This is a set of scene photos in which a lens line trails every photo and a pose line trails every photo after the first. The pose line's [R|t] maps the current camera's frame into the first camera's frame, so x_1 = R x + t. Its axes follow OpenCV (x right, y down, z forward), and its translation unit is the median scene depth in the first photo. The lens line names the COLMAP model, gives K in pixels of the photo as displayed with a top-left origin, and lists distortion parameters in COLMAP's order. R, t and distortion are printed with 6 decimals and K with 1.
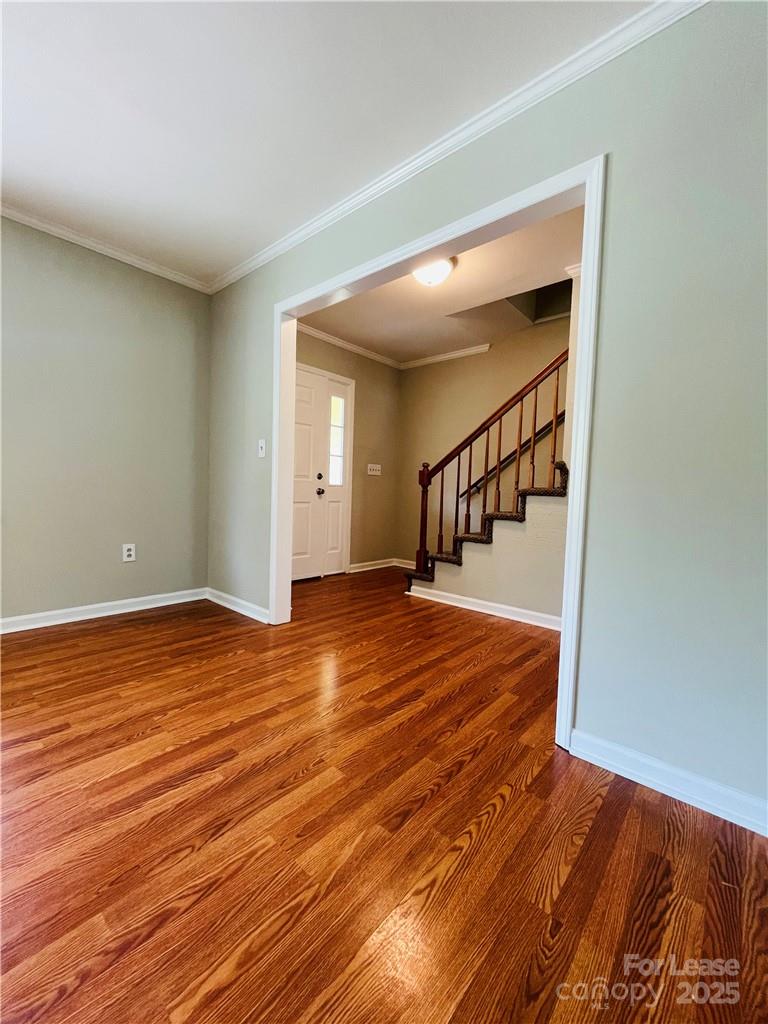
lens RADIAL K [[413.9, 0, 384.0], [0, 413.9, 512.0], [0, 0, 1]] dist [-0.001853, -0.000578]
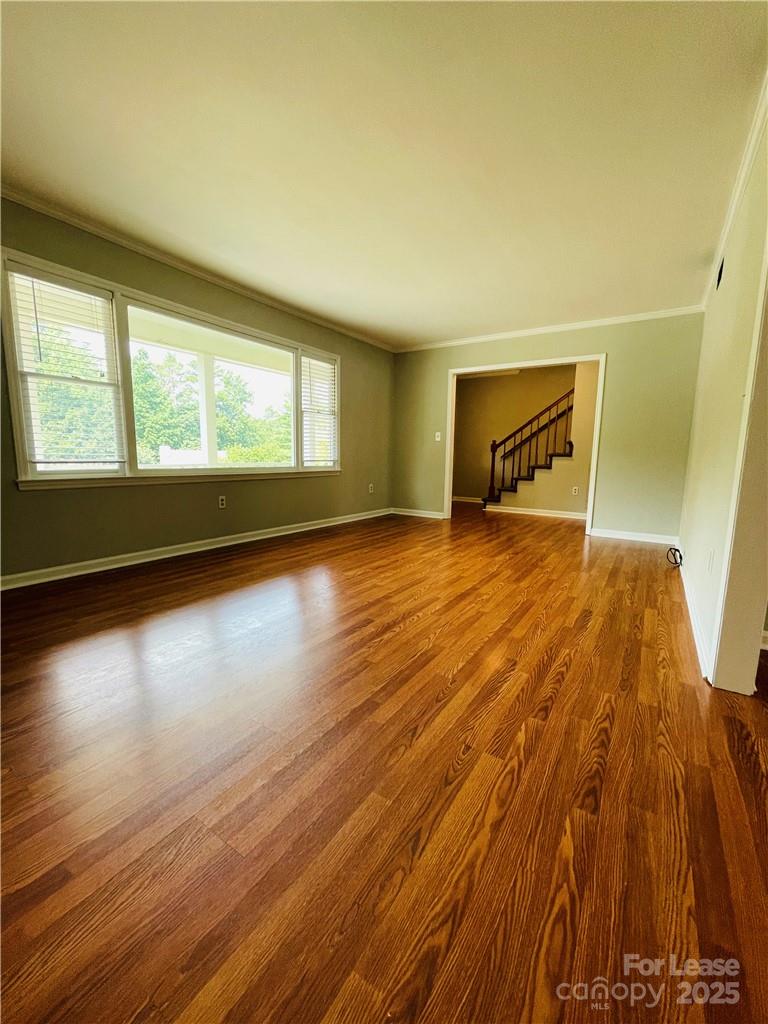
lens RADIAL K [[413.9, 0, 384.0], [0, 413.9, 512.0], [0, 0, 1]] dist [-0.001853, -0.000578]
pose [[0.990433, -0.036915, 0.132969, -1.157481], [0.024949, 0.995579, 0.090558, 0.041673], [-0.135724, -0.086375, 0.986974, -1.440627]]
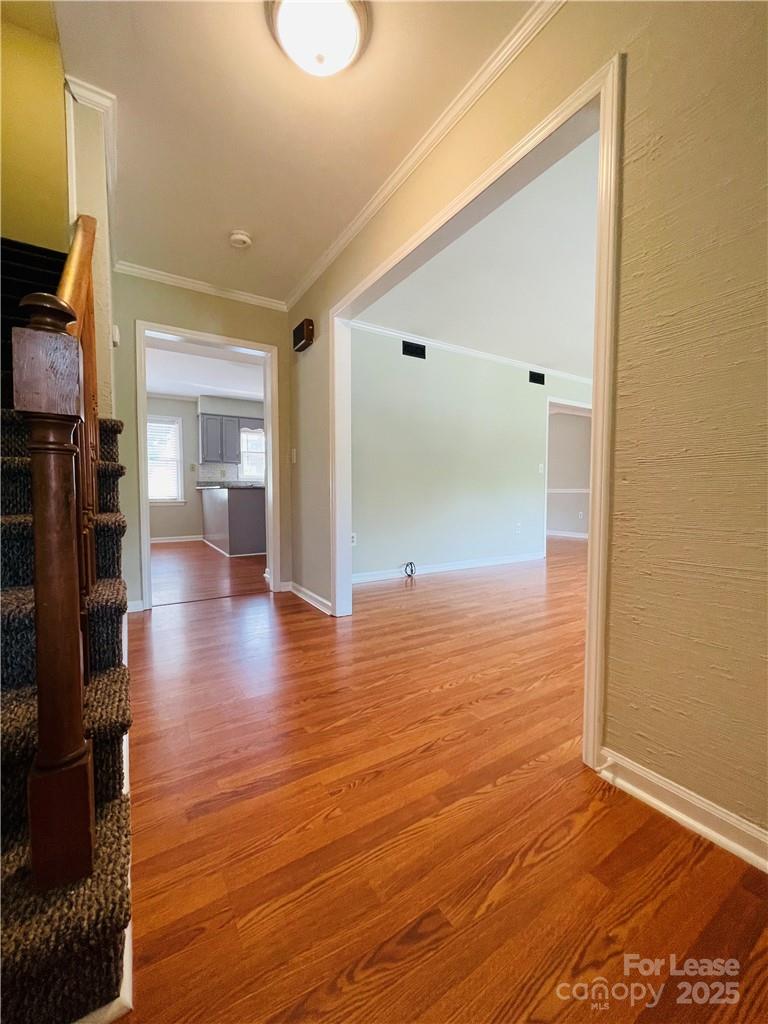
lens RADIAL K [[413.9, 0, 384.0], [0, 413.9, 512.0], [0, 0, 1]] dist [-0.001853, -0.000578]
pose [[-0.957456, -0.046232, 0.284852, -0.180514], [-0.015790, 0.993998, 0.108253, -0.083028], [-0.288147, 0.099150, -0.952439, 2.014496]]
